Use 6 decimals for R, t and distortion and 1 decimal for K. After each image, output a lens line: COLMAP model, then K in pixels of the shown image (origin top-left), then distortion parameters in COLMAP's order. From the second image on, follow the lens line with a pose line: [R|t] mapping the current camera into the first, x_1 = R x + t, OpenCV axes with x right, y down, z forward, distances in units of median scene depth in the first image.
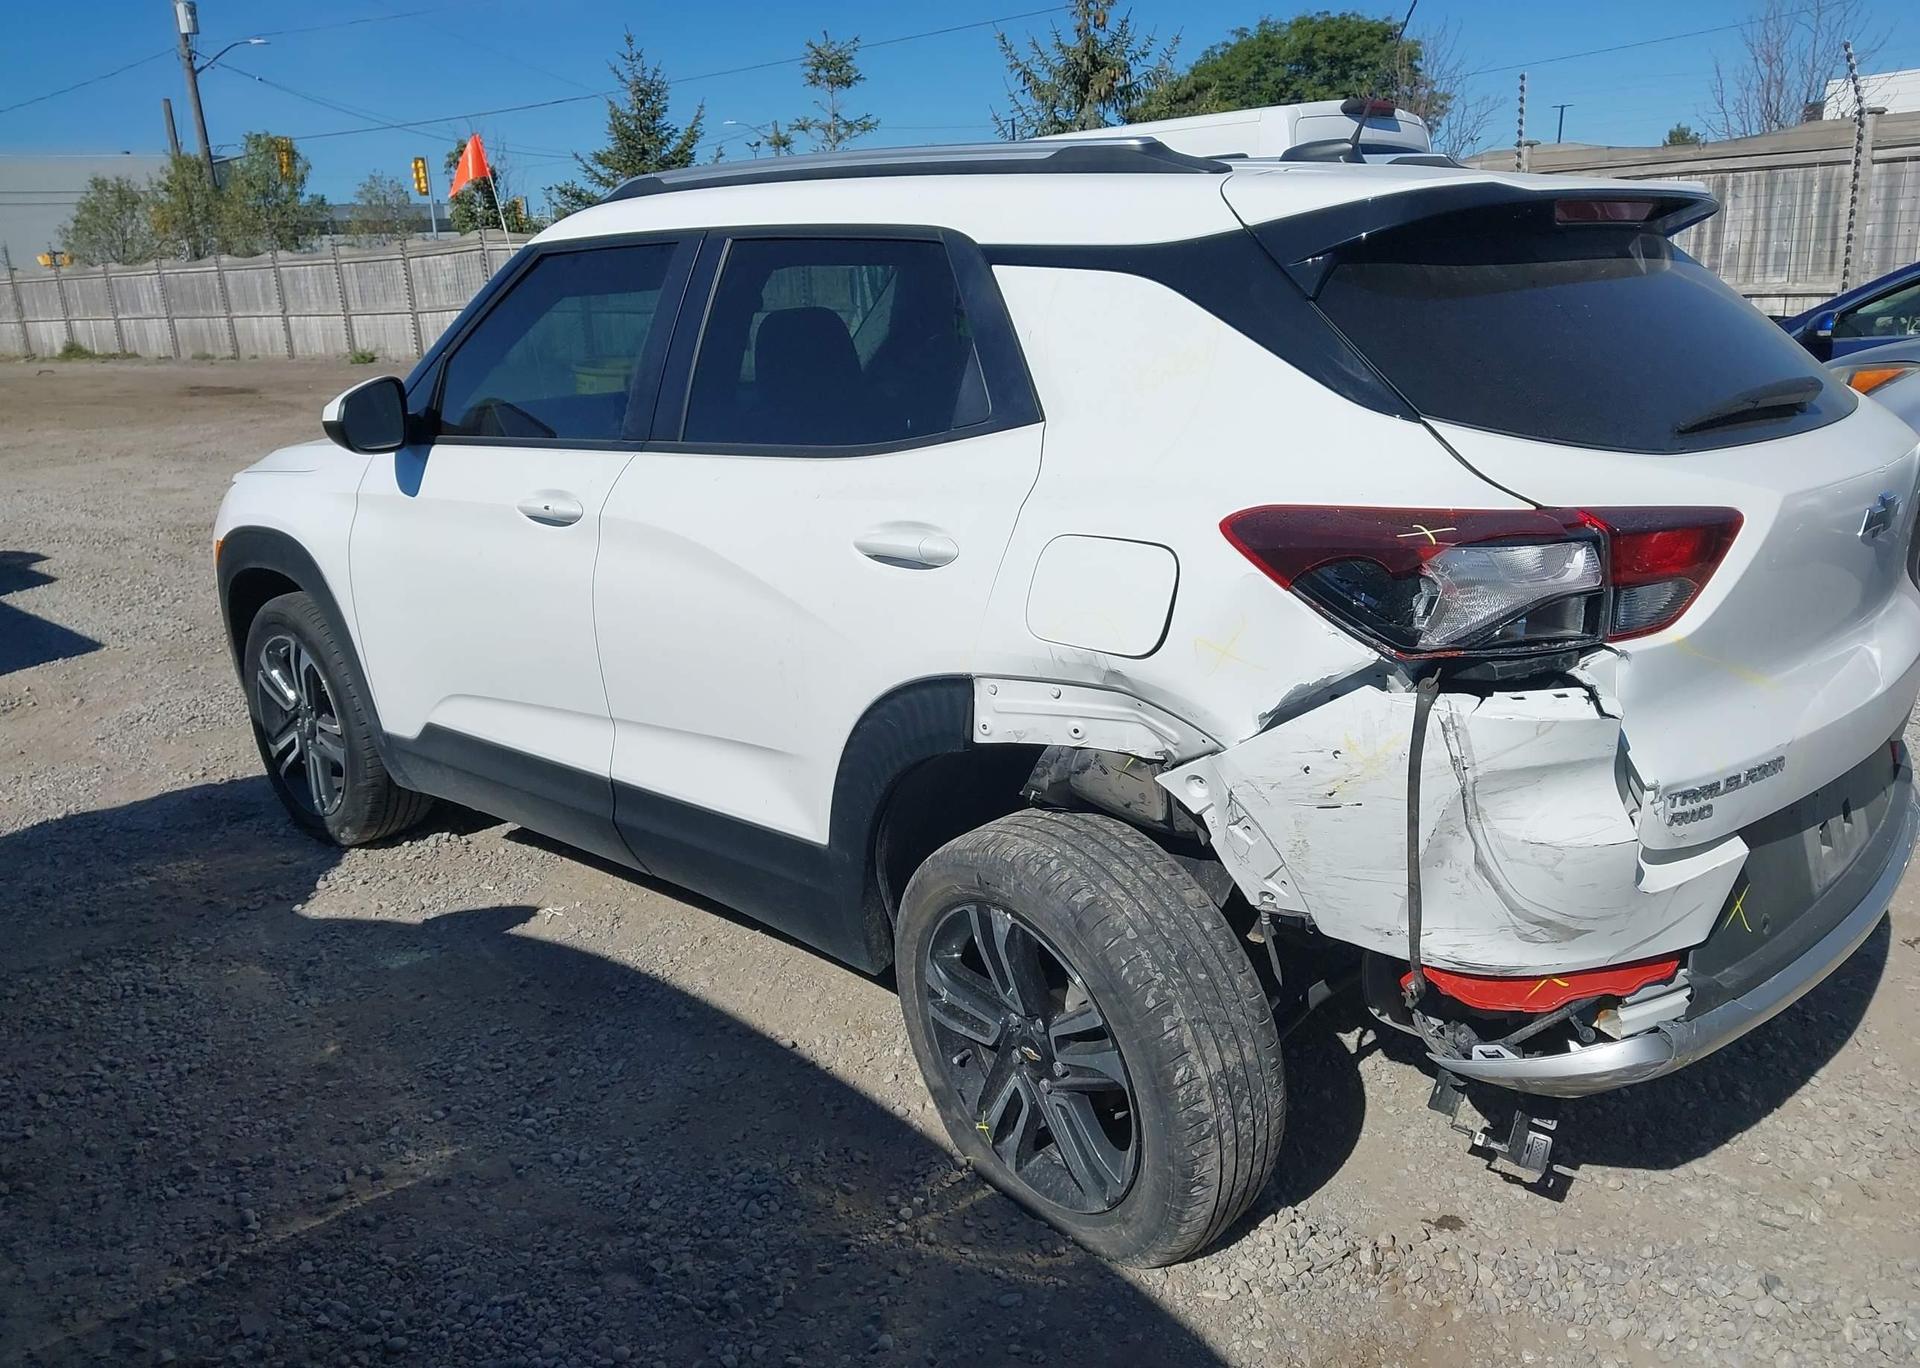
lens RADIAL K [[1609.9, 0, 908.8], [0, 1609.9, 692.2], [0, 0, 1]] dist [0.006278, -0.060246]
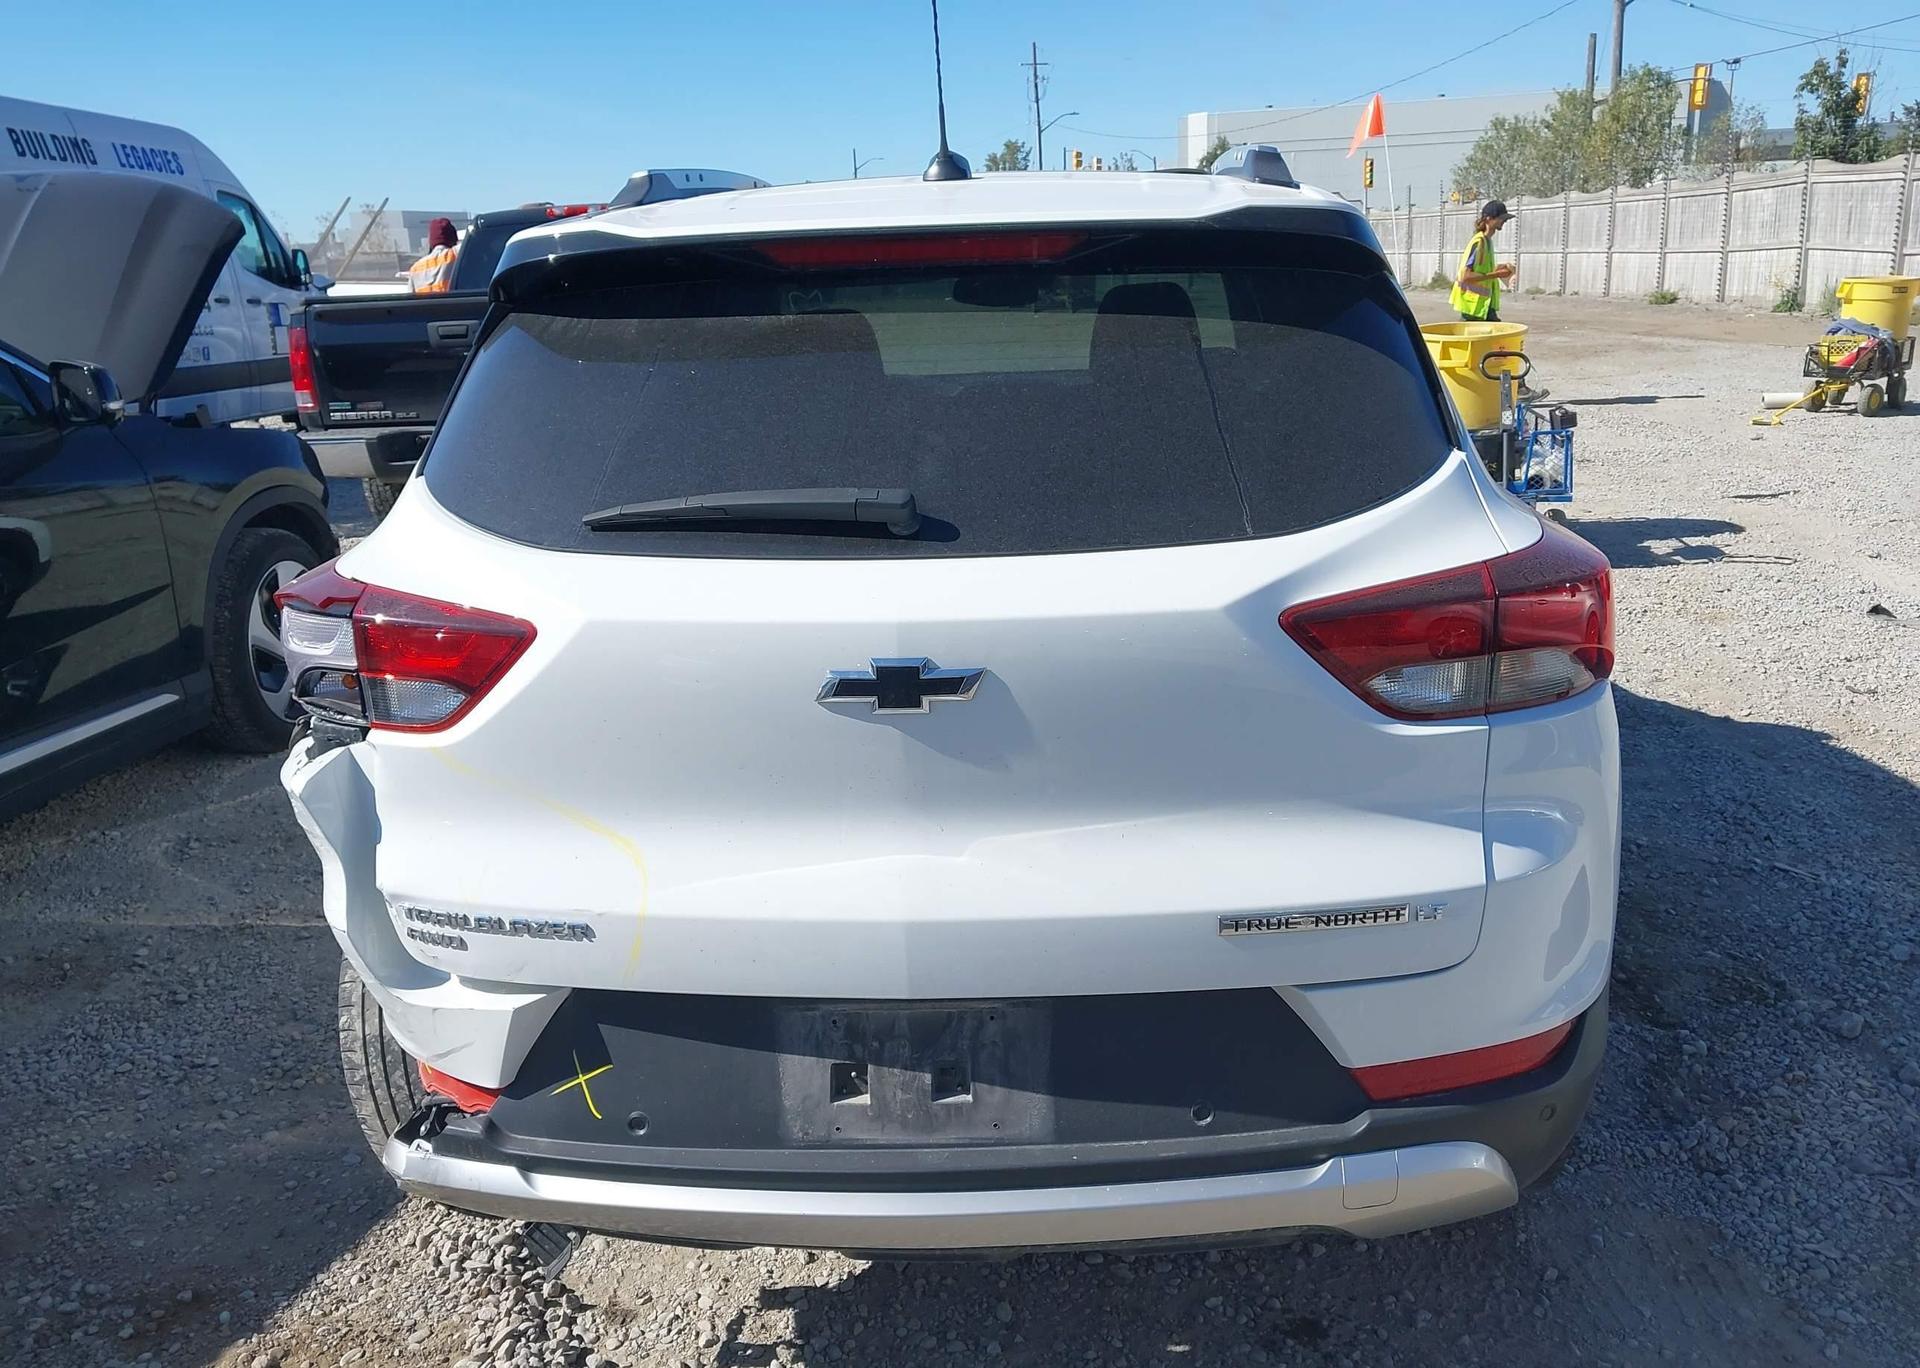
lens RADIAL K [[1545.5, 0, 965.8], [0, 1545.5, 712.5], [0, 0, 1]] dist [0.010370, -0.005996]
pose [[0.628227, 0.231380, -0.742829, 0.144772], [-0.182047, 0.971967, 0.148792, -0.025385], [0.756432, 0.041755, 0.652738, 0.075083]]
